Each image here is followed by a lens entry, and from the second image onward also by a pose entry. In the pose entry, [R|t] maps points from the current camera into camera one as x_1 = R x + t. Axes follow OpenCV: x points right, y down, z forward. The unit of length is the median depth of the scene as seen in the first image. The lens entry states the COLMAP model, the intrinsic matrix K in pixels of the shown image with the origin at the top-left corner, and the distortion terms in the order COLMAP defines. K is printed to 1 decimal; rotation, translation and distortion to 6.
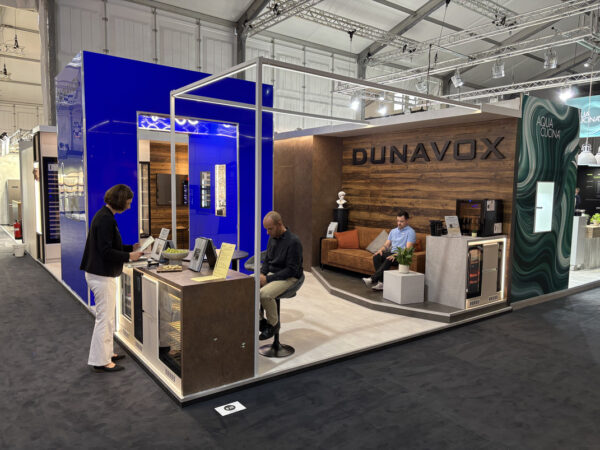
lens RADIAL K [[451.1, 0, 299.9], [0, 451.1, 224.3], [0, 0, 1]] dist [0.043684, -0.045352]
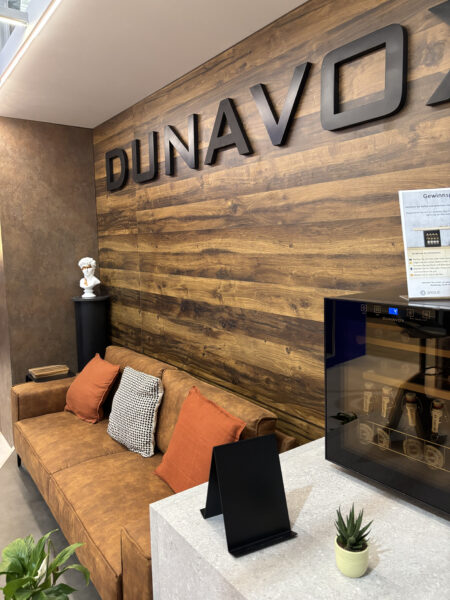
lens RADIAL K [[451.1, 0, 226.2], [0, 451.1, 297.1], [0, 0, 1]] dist [0.043684, -0.045352]
pose [[0.999488, -0.027403, -0.016533, 0.256105], [0.027919, 0.999103, 0.031843, -0.052554], [0.015646, -0.032288, 0.999356, 0.661381]]
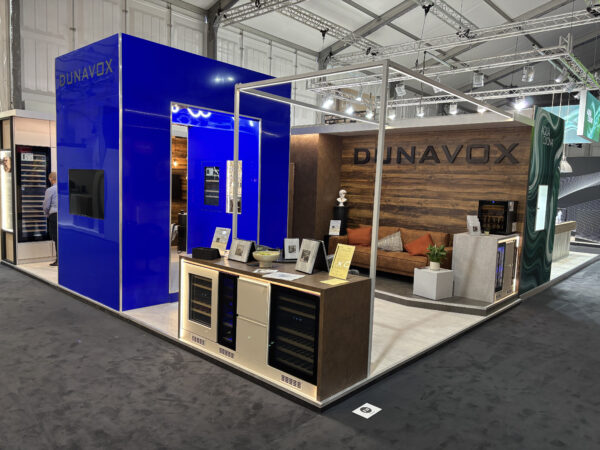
lens RADIAL K [[451.1, 0, 299.1], [0, 451.1, 223.4], [0, 0, 1]] dist [0.043684, -0.045352]
pose [[0.980812, 0.002284, 0.194940, -0.228497], [-0.004285, 0.999942, 0.009848, -0.007487], [-0.194907, -0.010495, 0.980766, 0.023984]]
